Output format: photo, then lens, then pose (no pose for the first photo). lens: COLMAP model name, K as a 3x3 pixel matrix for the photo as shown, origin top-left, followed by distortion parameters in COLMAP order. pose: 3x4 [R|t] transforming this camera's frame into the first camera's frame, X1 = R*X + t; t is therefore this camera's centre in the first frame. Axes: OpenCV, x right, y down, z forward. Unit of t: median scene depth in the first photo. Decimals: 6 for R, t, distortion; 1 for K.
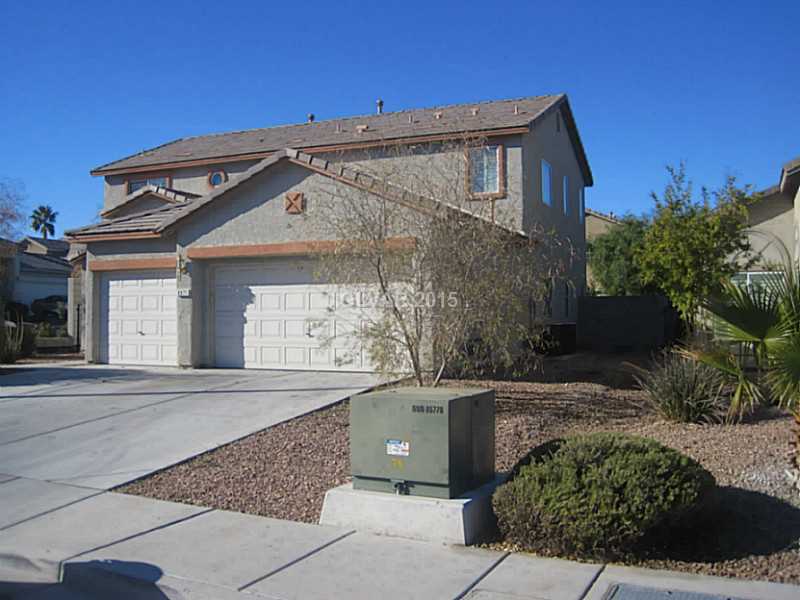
lens RADIAL K [[821.8, 0, 394.5], [0, 821.8, 303.5], [0, 0, 1]] dist [-0.133319, 0.000000]
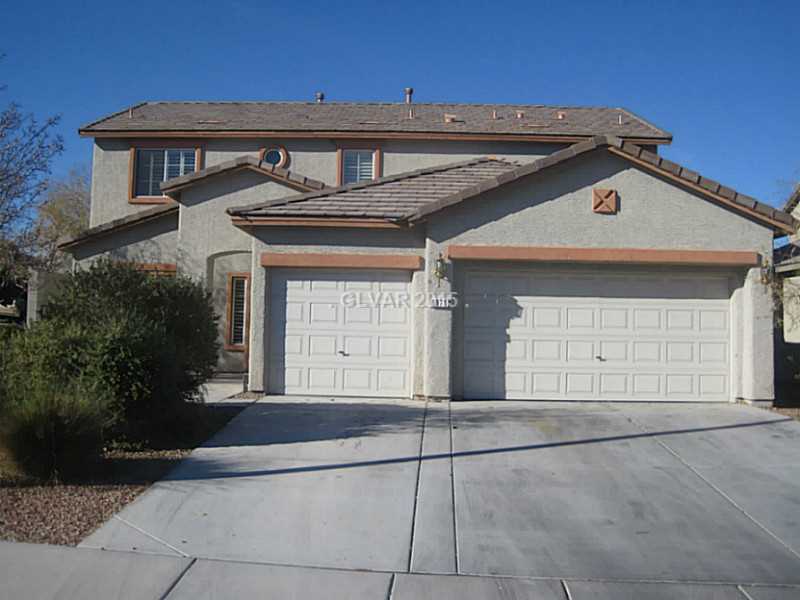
lens RADIAL K [[821.8, 0, 403.6], [0, 821.8, 297.3], [0, 0, 1]] dist [-0.133319, 0.000000]
pose [[0.917836, 0.035690, 0.395353, -0.598032], [-0.029030, 0.999318, -0.022817, 0.000754], [-0.395898, 0.009465, 0.918246, 0.300594]]
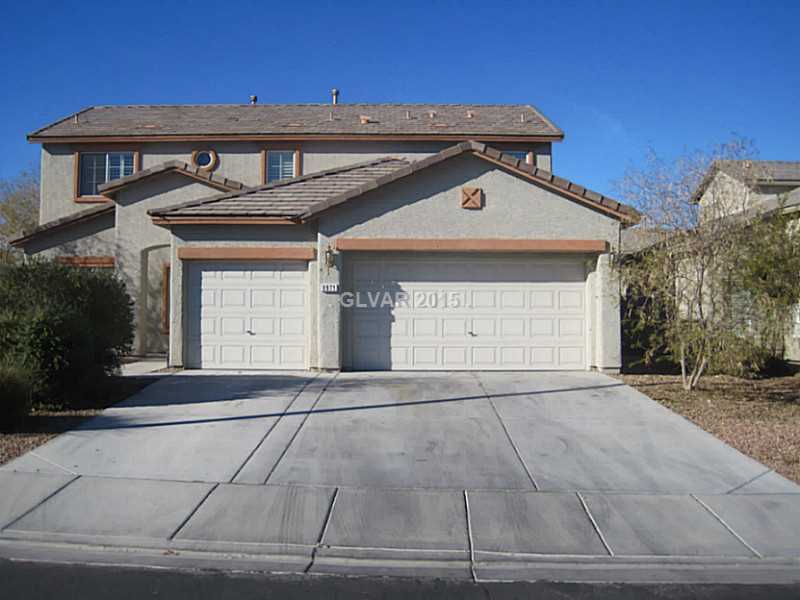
lens RADIAL K [[821.8, 0, 401.3], [0, 821.8, 302.5], [0, 0, 1]] dist [-0.133319, 0.000000]
pose [[0.907362, 0.011111, 0.420204, -0.568718], [-0.013300, 0.999909, 0.002280, 0.000000], [-0.420140, -0.007657, 0.907427, 0.144181]]
